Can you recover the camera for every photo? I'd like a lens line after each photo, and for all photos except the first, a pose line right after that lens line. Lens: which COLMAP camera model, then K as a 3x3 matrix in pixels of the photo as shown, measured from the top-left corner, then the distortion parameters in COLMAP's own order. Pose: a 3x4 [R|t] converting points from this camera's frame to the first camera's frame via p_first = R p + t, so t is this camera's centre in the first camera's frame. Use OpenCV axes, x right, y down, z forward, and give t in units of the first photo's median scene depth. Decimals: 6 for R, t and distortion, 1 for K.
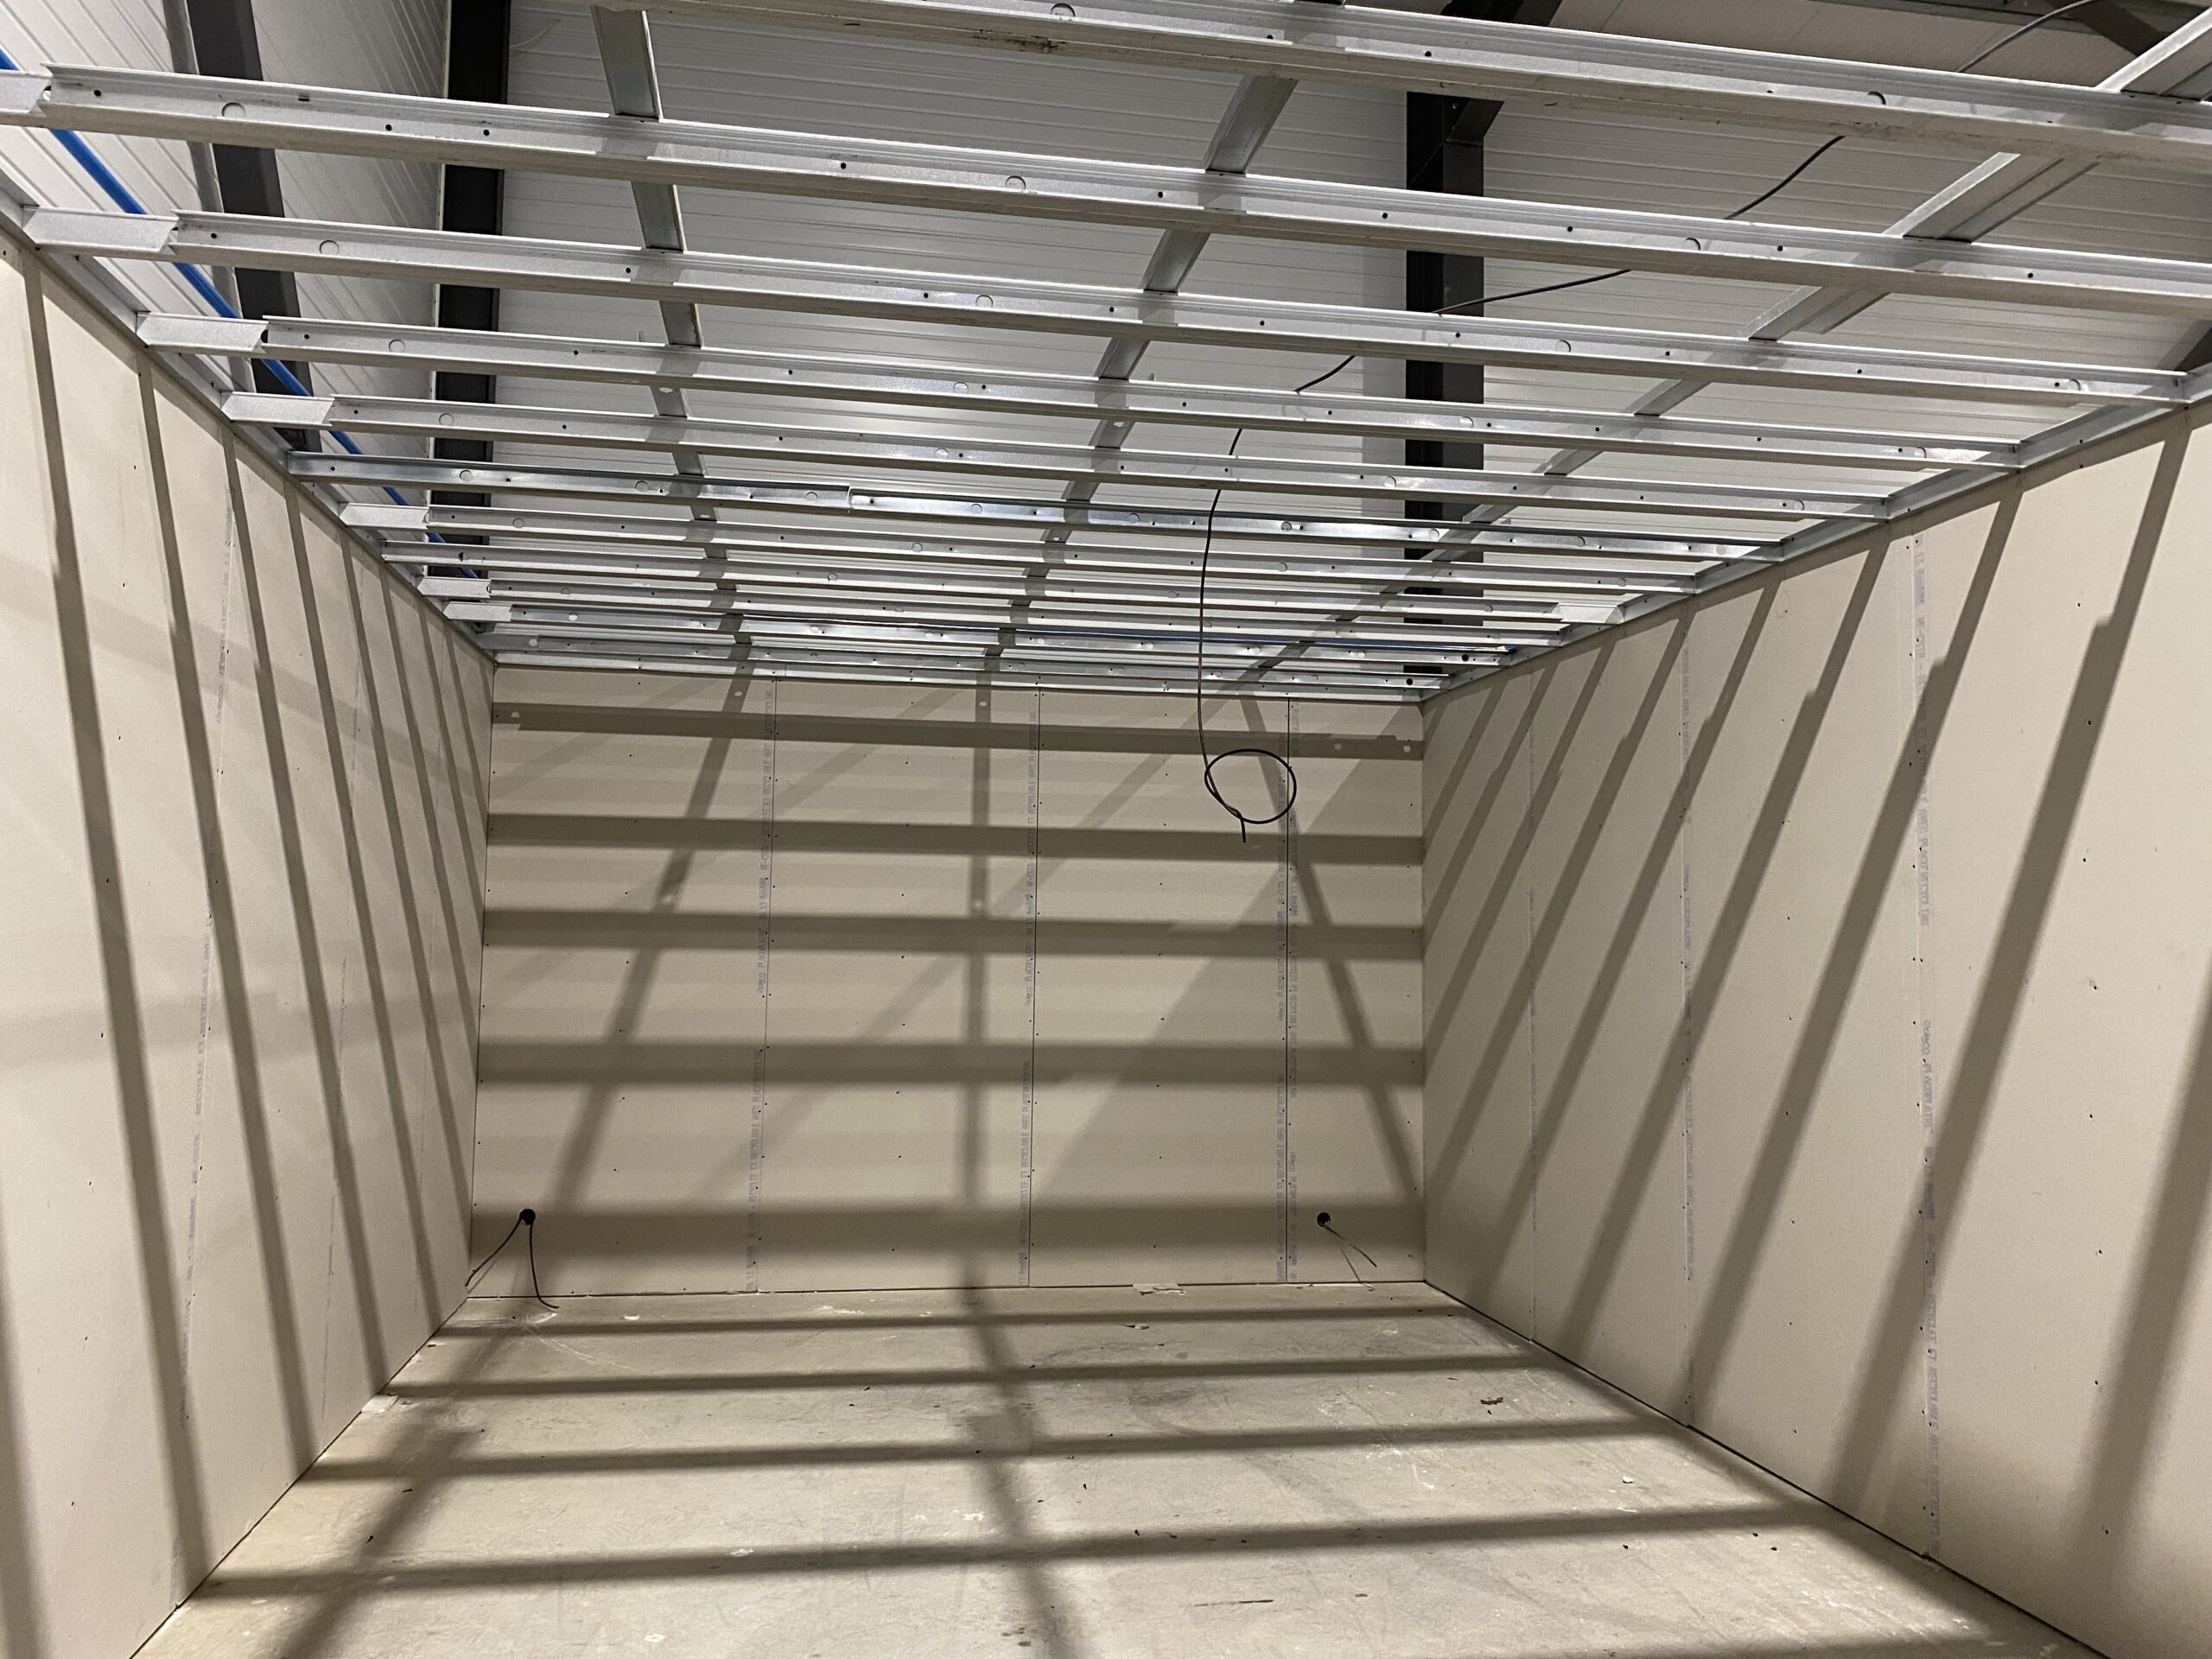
lens RADIAL K [[1675.9, 0, 1106.0], [0, 1675.9, 829.5], [0, 0, 1]] dist [0.007102, -0.010197]
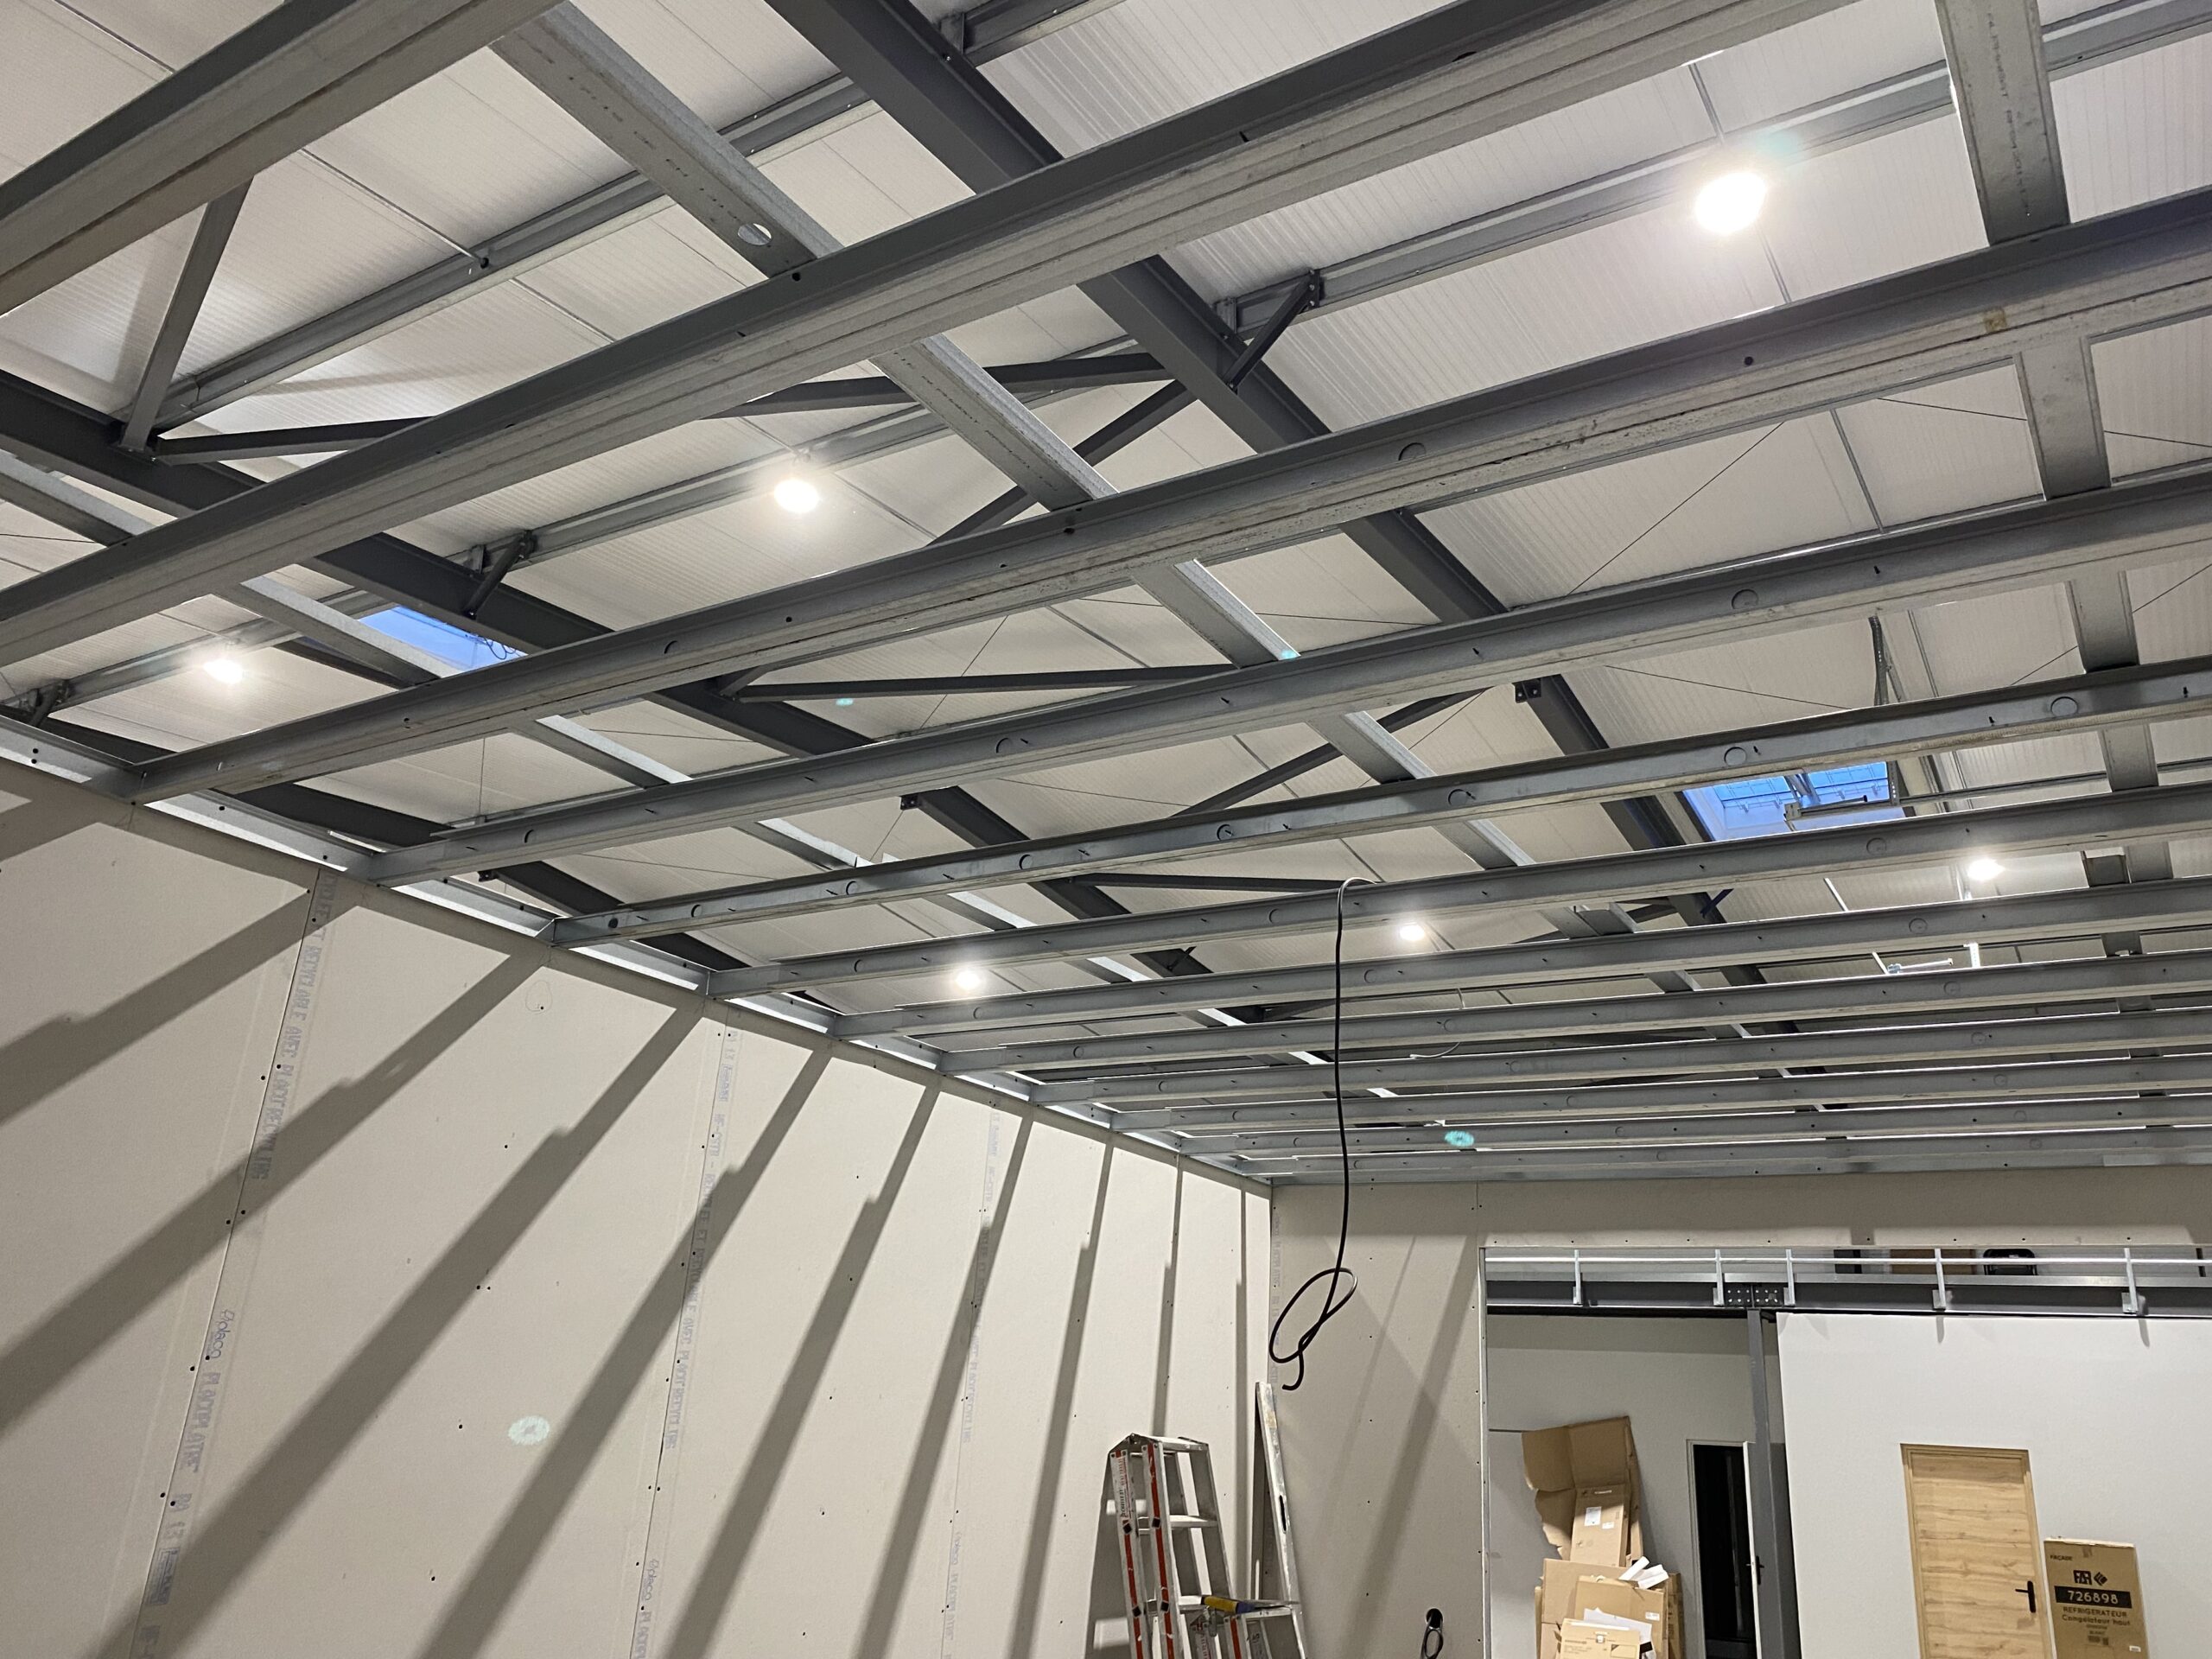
lens RADIAL K [[1675.9, 0, 1106.0], [0, 1675.9, 829.5], [0, 0, 1]] dist [0.007102, -0.010197]
pose [[-0.727530, 0.173073, 0.663887, -0.311243], [-0.123096, 0.919026, -0.374483, 0.052065], [-0.674942, -0.354170, -0.647315, 1.359821]]
